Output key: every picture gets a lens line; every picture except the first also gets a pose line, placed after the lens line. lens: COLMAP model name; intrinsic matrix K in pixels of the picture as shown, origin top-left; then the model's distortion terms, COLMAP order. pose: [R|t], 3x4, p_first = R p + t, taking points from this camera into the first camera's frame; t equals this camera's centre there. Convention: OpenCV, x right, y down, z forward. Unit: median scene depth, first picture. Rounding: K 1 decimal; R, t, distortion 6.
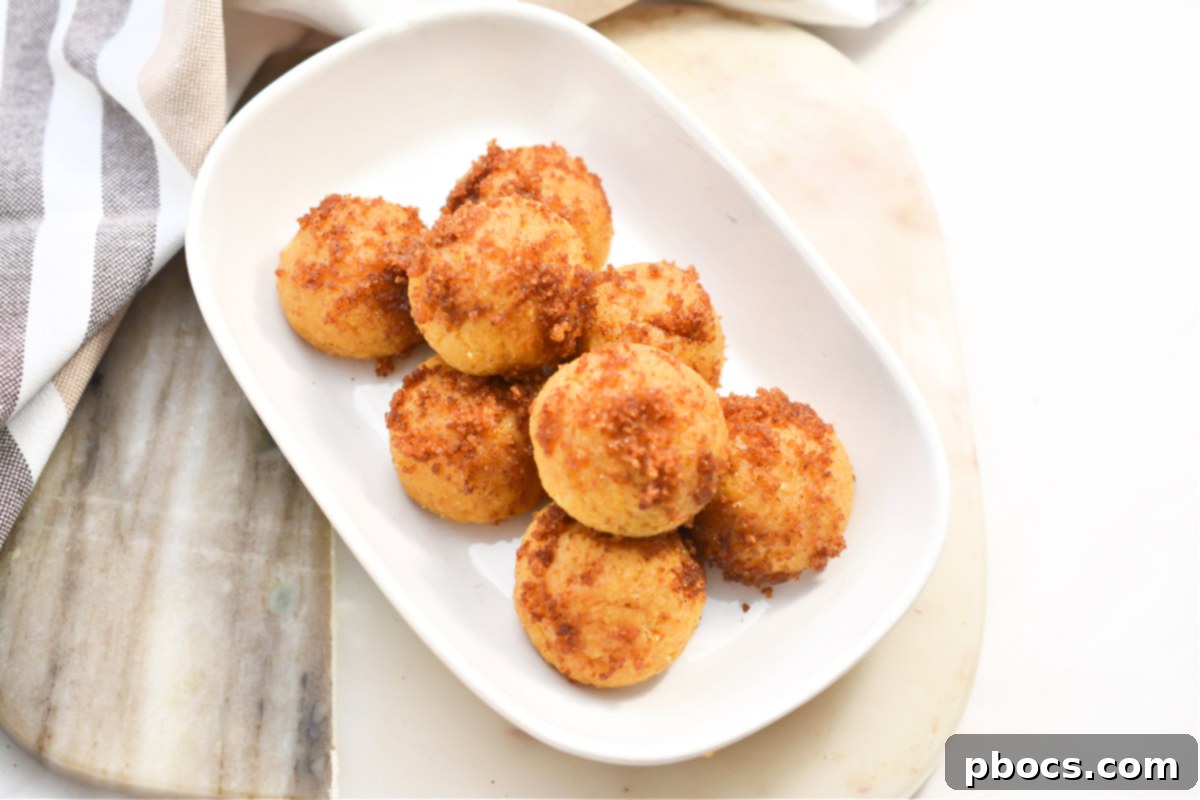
lens RADIAL K [[2173.1, 0, 600.0], [0, 2173.1, 400.0], [0, 0, 1]] dist [0.020671, 0.114051]
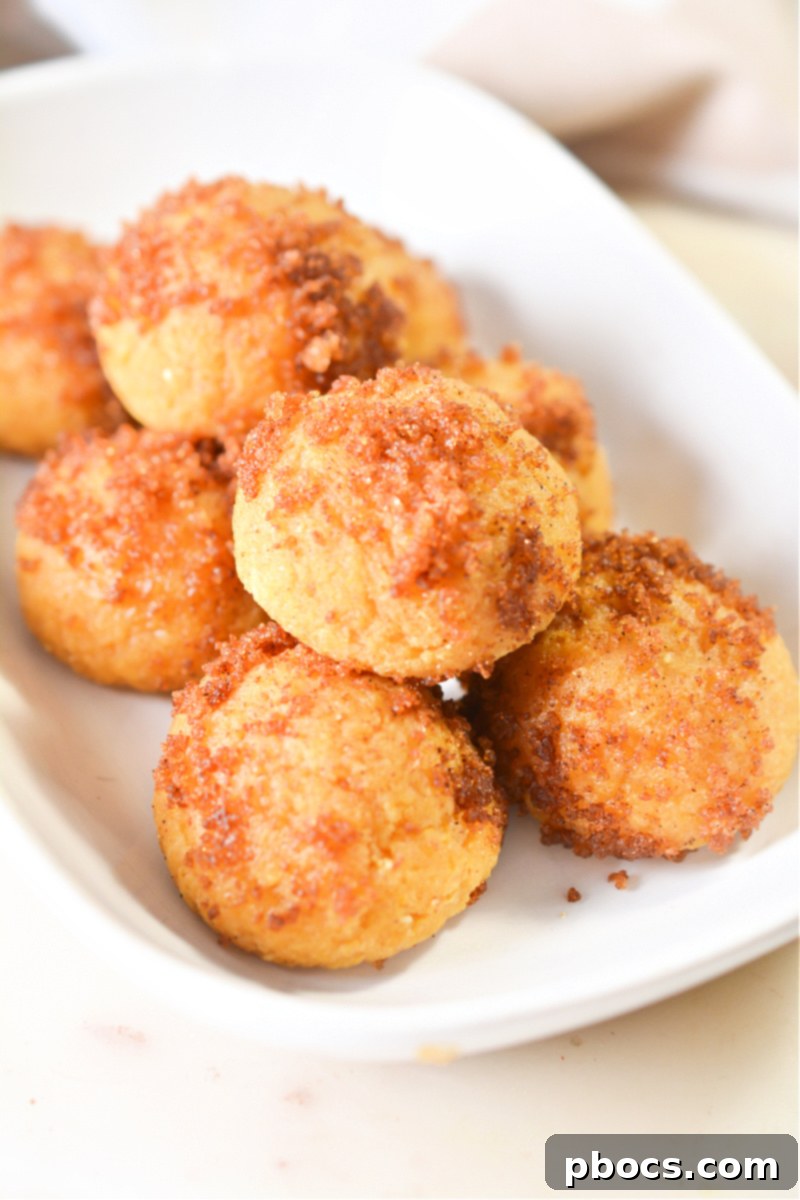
lens RADIAL K [[2173.1, 0, 400.0], [0, 2173.1, 600.0], [0, 0, 1]] dist [0.020671, 0.114051]
pose [[0.981414, 0.135522, -0.135872, 0.090857], [-0.176437, 0.915685, -0.361096, 0.237924], [0.075480, 0.378357, 0.922577, 0.483288]]
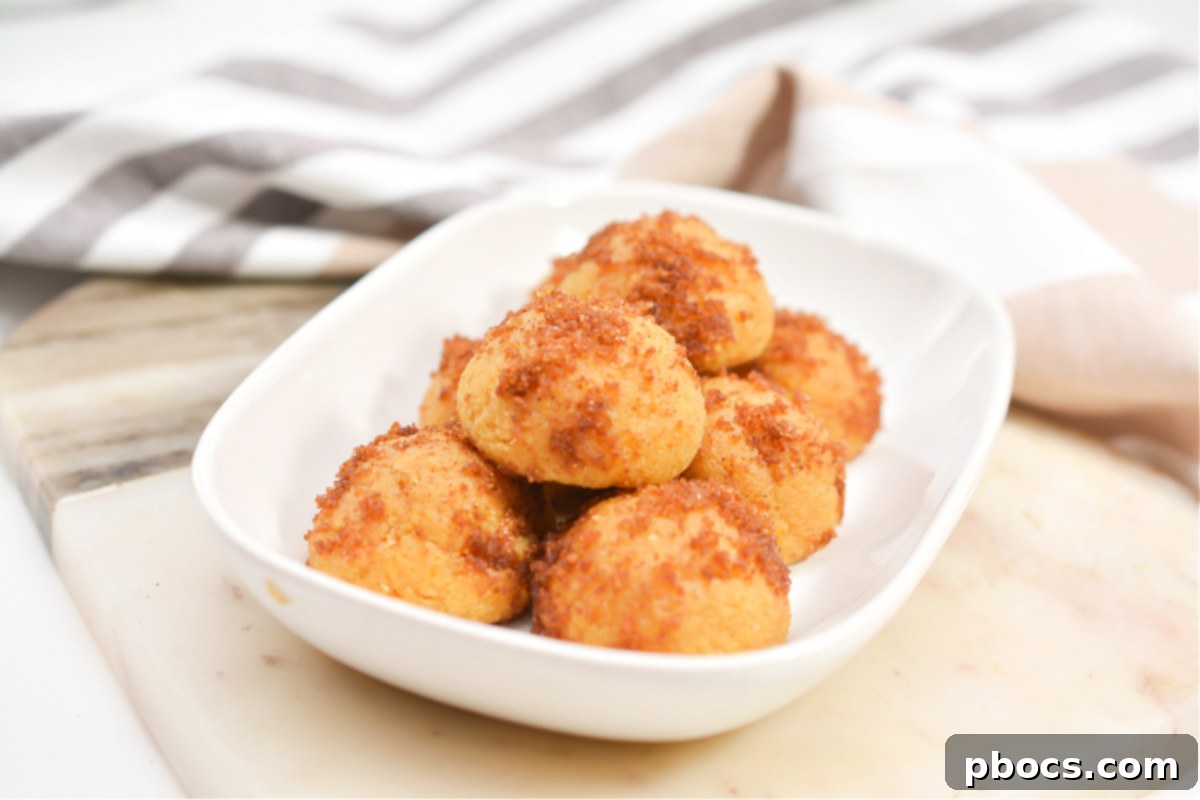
lens RADIAL K [[2173.1, 0, 600.0], [0, 2173.1, 400.0], [0, 0, 1]] dist [0.020671, 0.114051]
pose [[0.548386, 0.371971, -0.748940, 0.614456], [-0.783626, 0.541218, -0.304980, 0.255416], [0.291896, 0.754136, 0.588283, 0.525524]]
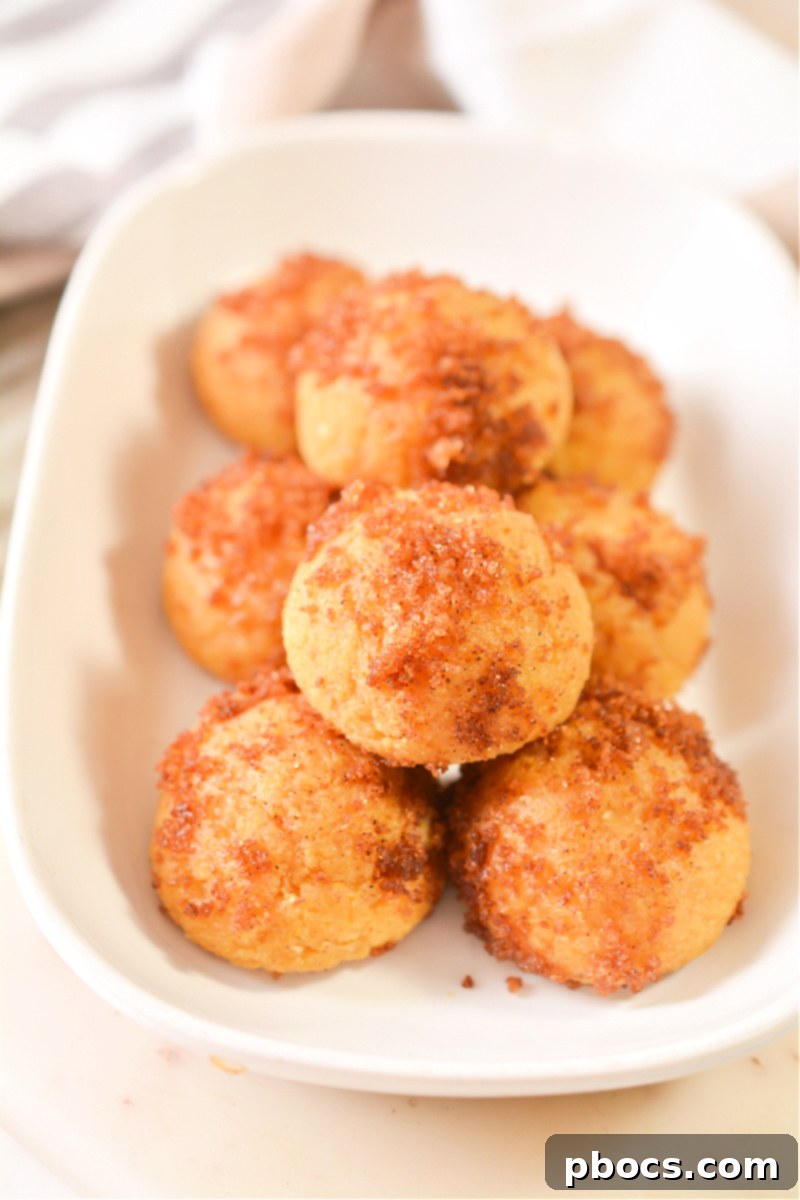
lens RADIAL K [[2173.1, 0, 400.0], [0, 2173.1, 600.0], [0, 0, 1]] dist [0.020671, 0.114051]
pose [[0.798748, 0.443346, -0.406750, 0.260529], [-0.551926, 0.809061, -0.201982, 0.146771], [0.239538, 0.385829, 0.890931, 0.420276]]
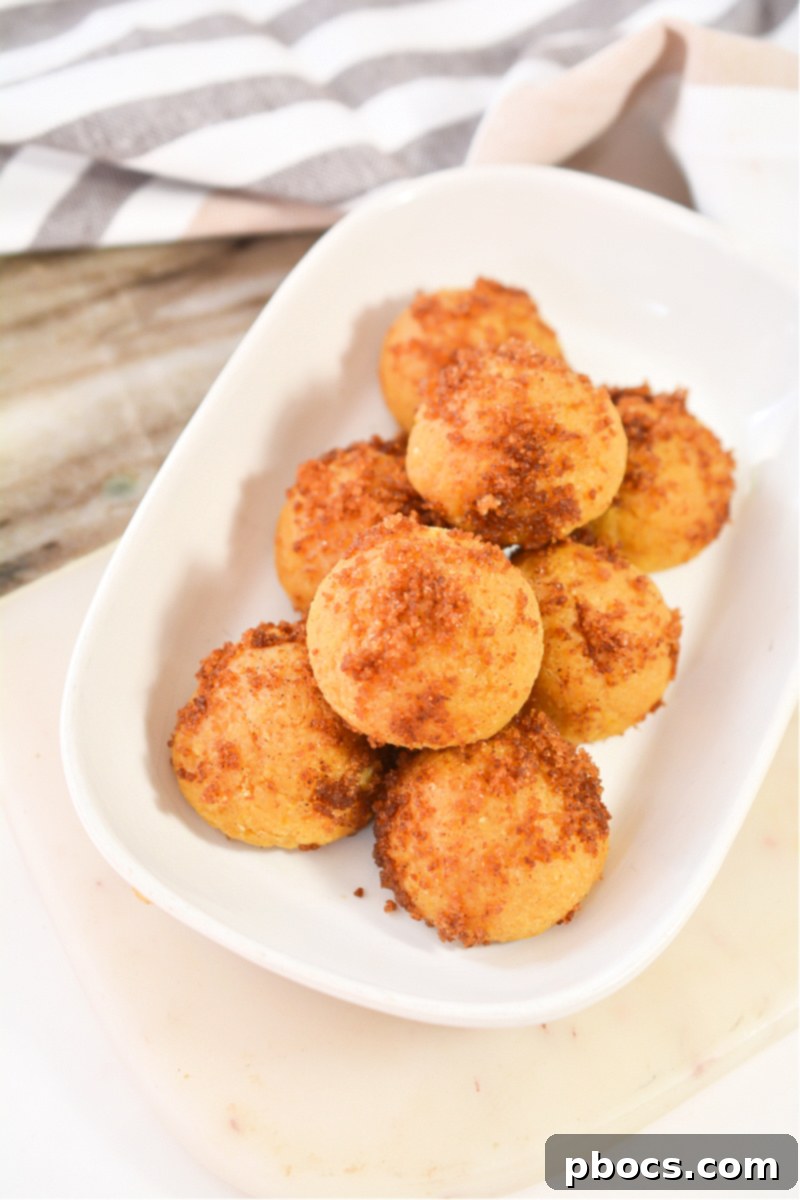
lens RADIAL K [[2173.1, 0, 400.0], [0, 2173.1, 600.0], [0, 0, 1]] dist [0.020671, 0.114051]
pose [[0.500974, 0.731001, -0.463317, 0.385945], [-0.805134, 0.590017, 0.060330, -0.032883], [0.317466, 0.342808, 0.884137, 0.246706]]
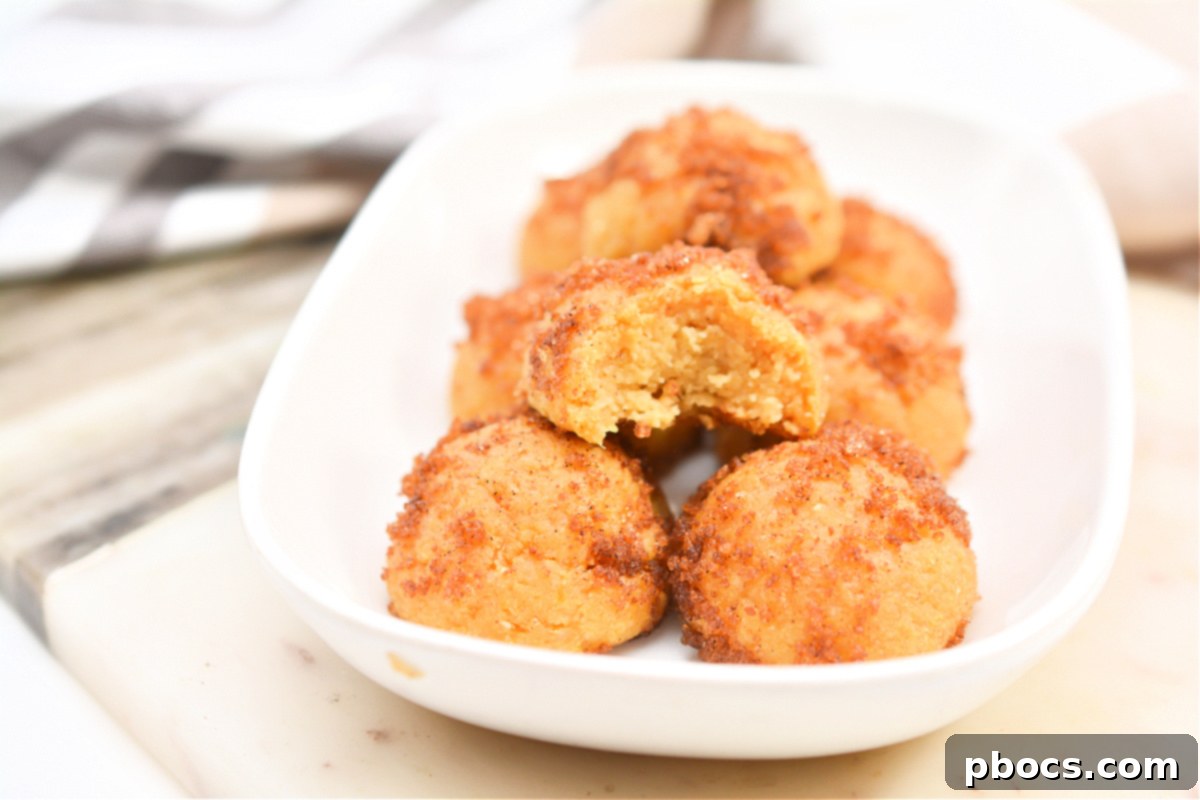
lens RADIAL K [[2173.1, 0, 600.0], [0, 2173.1, 400.0], [0, 0, 1]] dist [0.020671, 0.114051]
pose [[0.693047, 0.312812, -0.649488, 0.434151], [-0.636042, 0.689403, -0.346663, 0.272891], [0.339319, 0.653355, 0.676749, 0.543897]]
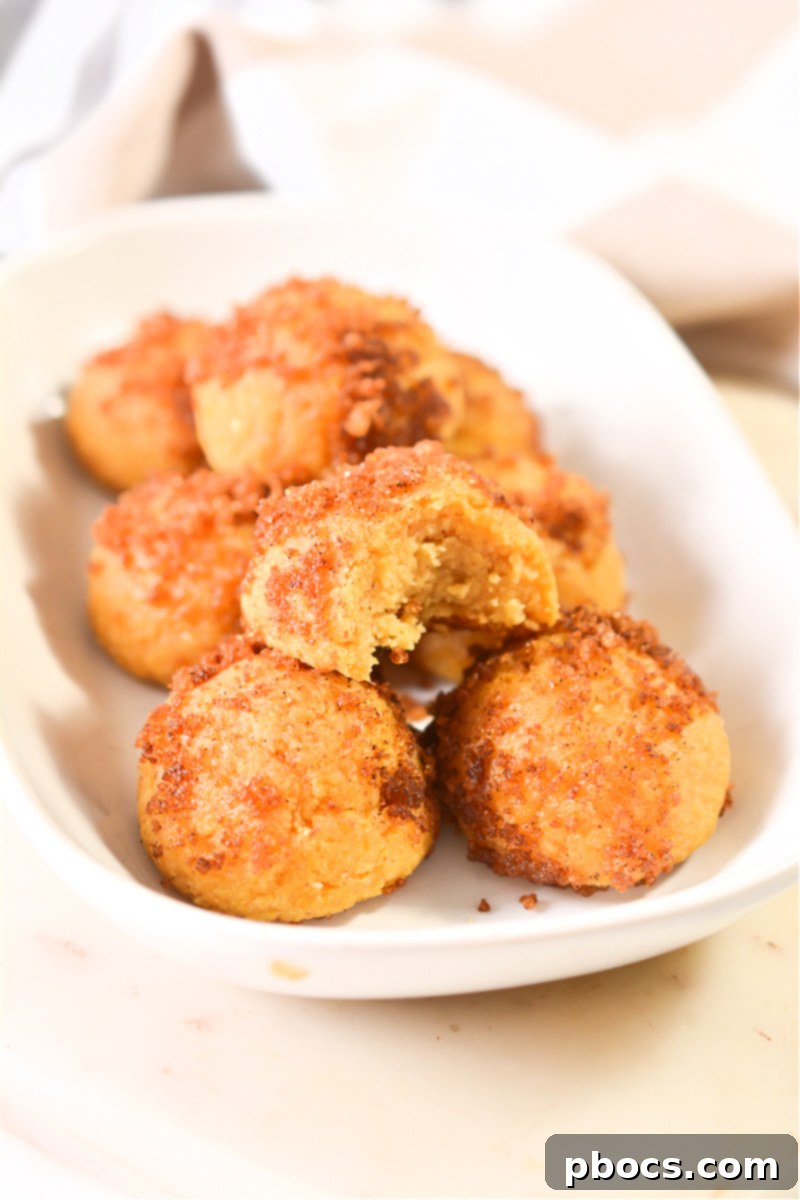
lens RADIAL K [[2173.1, 0, 400.0], [0, 2173.1, 600.0], [0, 0, 1]] dist [0.020671, 0.114051]
pose [[0.910300, 0.249161, -0.330566, 0.231366], [-0.380976, 0.816601, -0.433613, 0.305977], [0.161901, 0.520655, 0.838276, 0.456791]]
